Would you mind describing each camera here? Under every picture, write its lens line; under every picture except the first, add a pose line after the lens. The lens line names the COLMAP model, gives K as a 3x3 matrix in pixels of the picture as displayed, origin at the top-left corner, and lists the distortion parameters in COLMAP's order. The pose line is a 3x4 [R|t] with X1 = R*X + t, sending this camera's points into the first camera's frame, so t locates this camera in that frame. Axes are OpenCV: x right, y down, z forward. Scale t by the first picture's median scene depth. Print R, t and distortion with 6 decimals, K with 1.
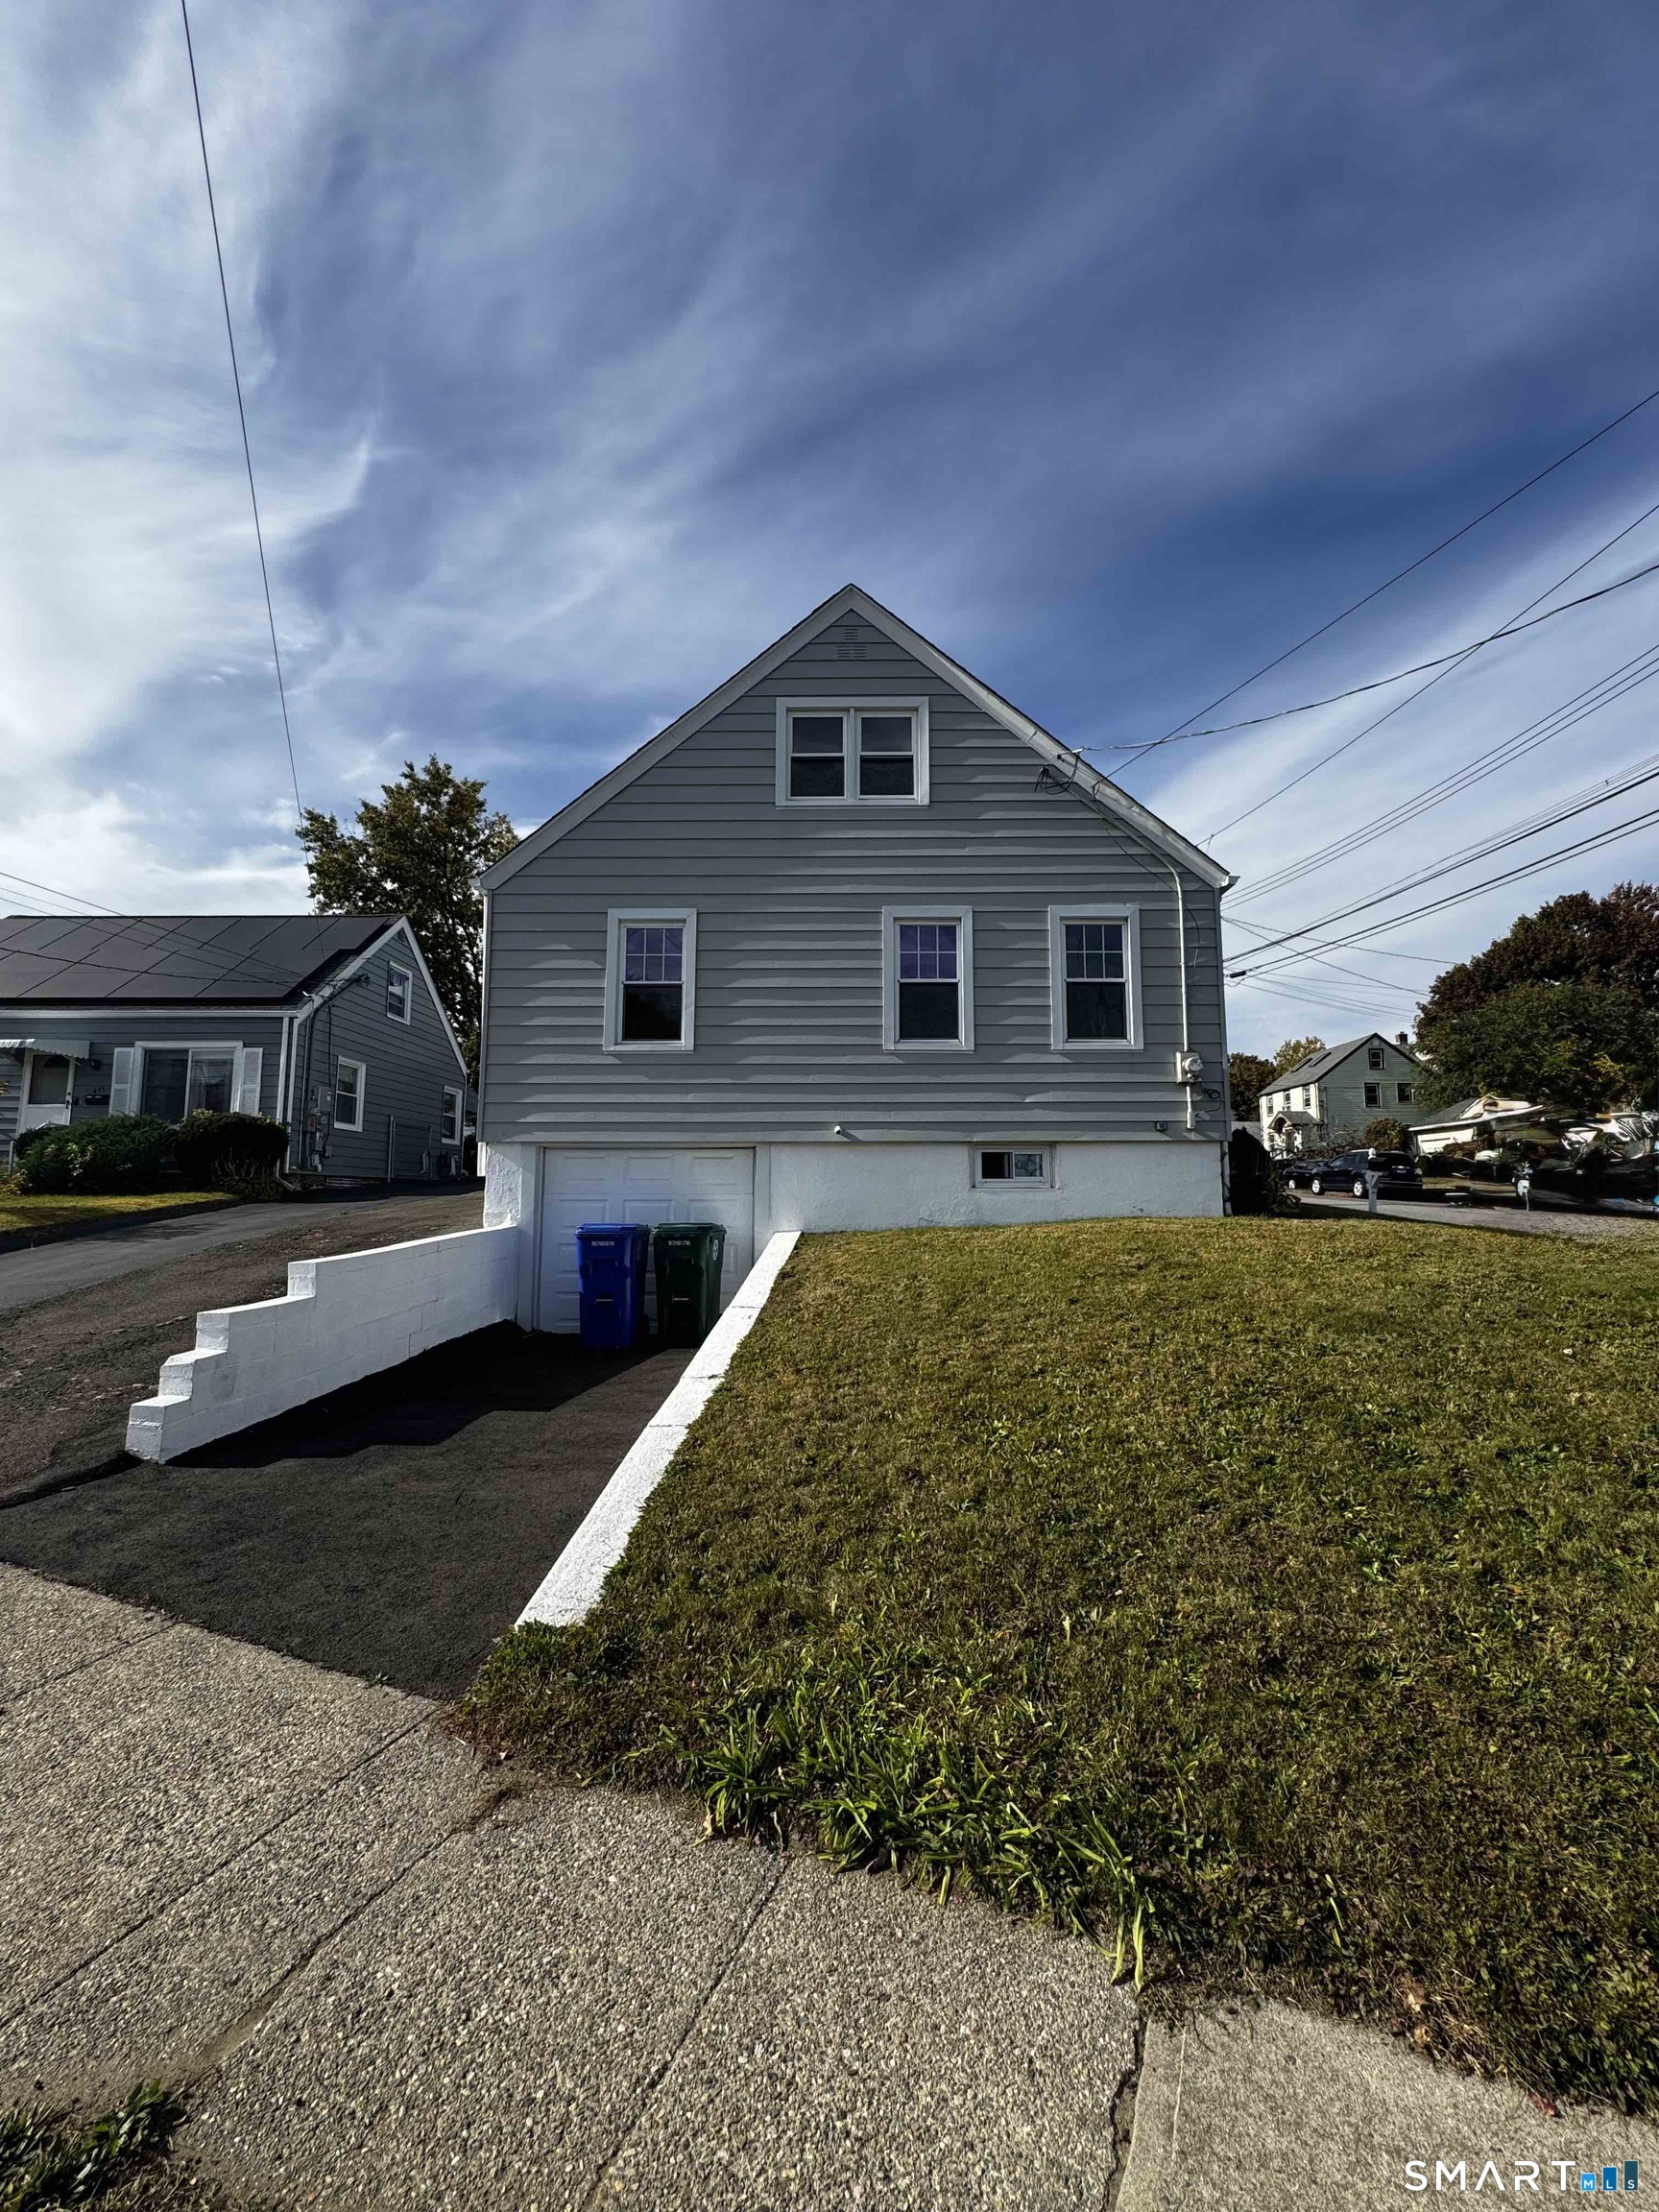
lens RADIAL K [[907.0, 0, 829.5], [0, 907.0, 1106.0], [0, 0, 1]] dist [0.002206, 0.005543]
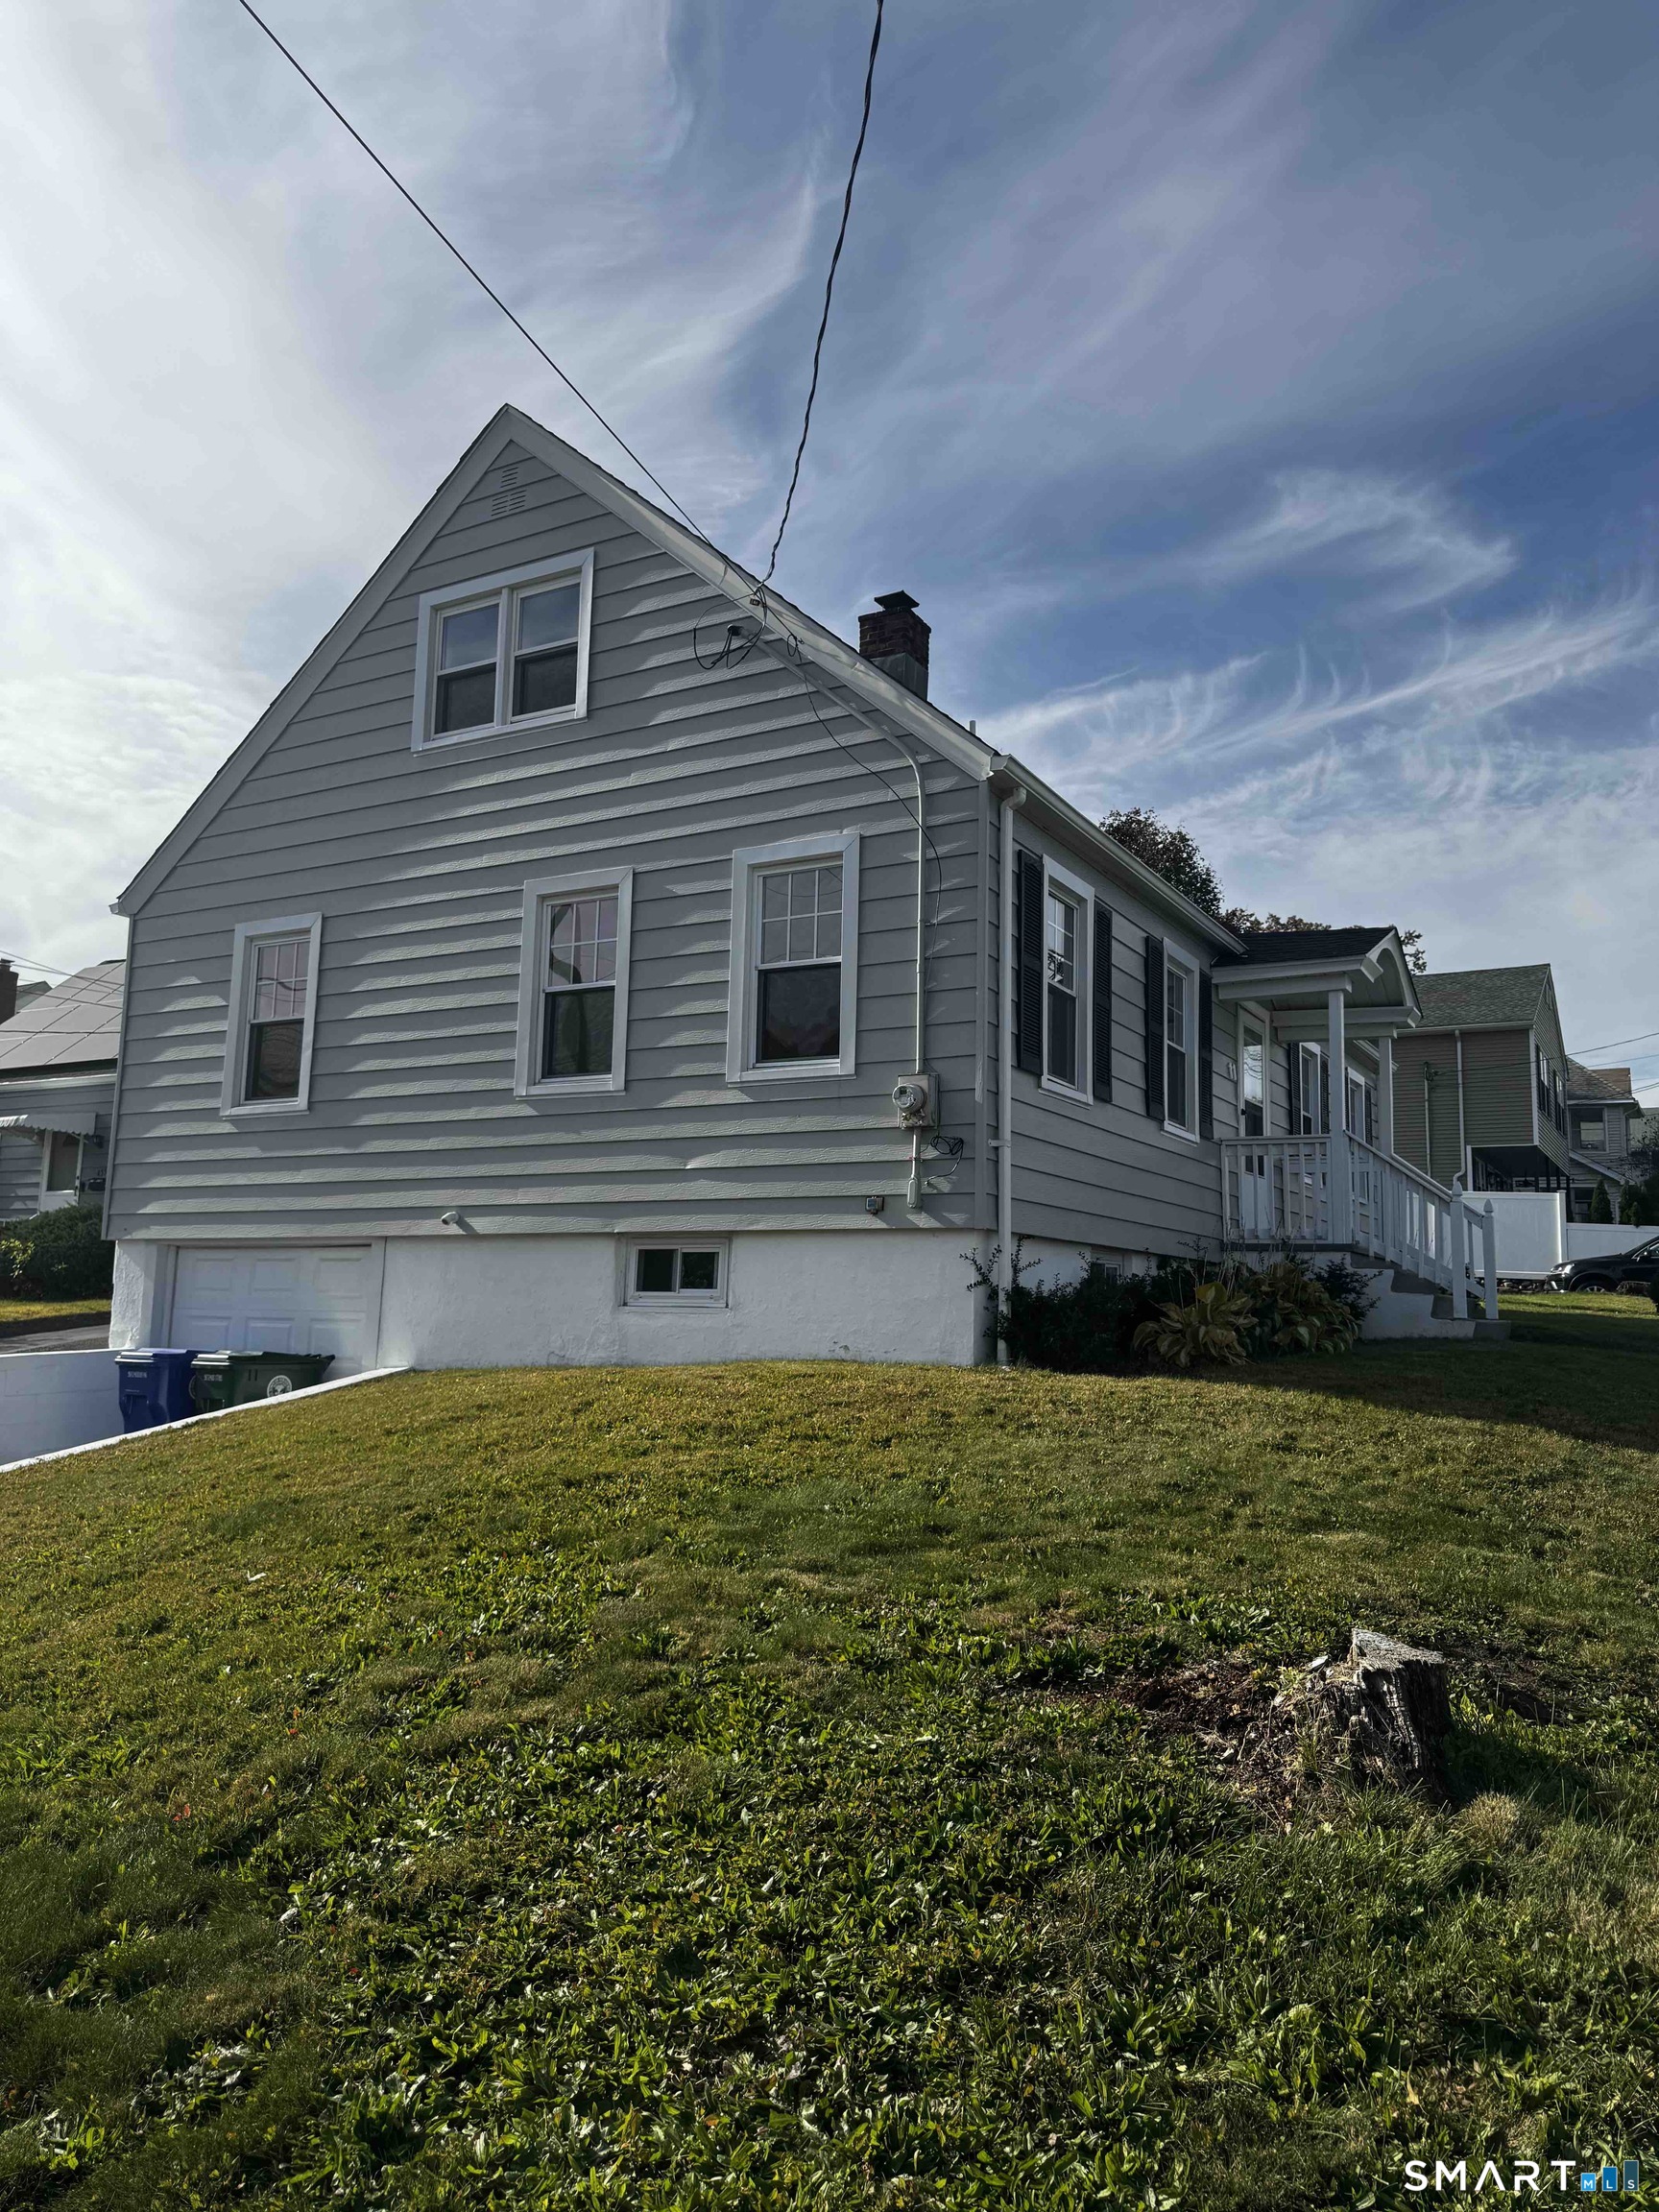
lens RADIAL K [[1536.9, 0, 829.5], [0, 1536.9, 1106.0], [0, 0, 1]] dist [0.072978, -0.114643]
pose [[0.881256, -0.047422, -0.470253, 0.781467], [0.034087, 0.998740, -0.036838, -0.005173], [0.471408, 0.016434, 0.881762, 0.109132]]
